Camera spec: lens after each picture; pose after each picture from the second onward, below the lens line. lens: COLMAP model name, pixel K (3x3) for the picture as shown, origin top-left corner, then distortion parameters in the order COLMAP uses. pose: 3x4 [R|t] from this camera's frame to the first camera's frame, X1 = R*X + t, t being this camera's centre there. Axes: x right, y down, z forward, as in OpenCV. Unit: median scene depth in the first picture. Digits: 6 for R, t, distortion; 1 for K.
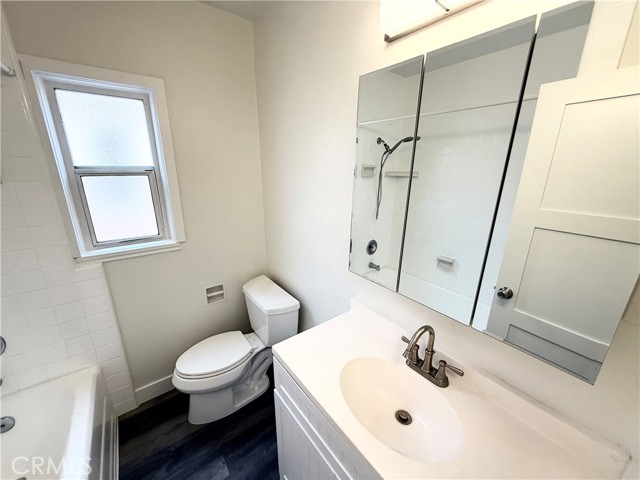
lens RADIAL K [[253.5, 0, 318.3], [0, 253.5, 238.7], [0, 0, 1]] dist [-0.001197, -0.000640]
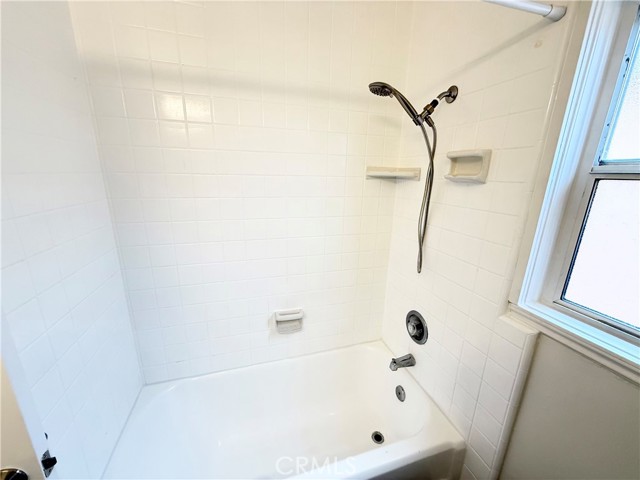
lens RADIAL K [[253.5, 0, 319.4], [0, 253.5, 236.6], [0, 0, 1]] dist [-0.001197, -0.000640]
pose [[-0.354617, 0.222502, -0.908152, -0.231022], [-0.293105, 0.895863, 0.333944, -0.145170], [0.887883, 0.384606, -0.252472, 0.657600]]
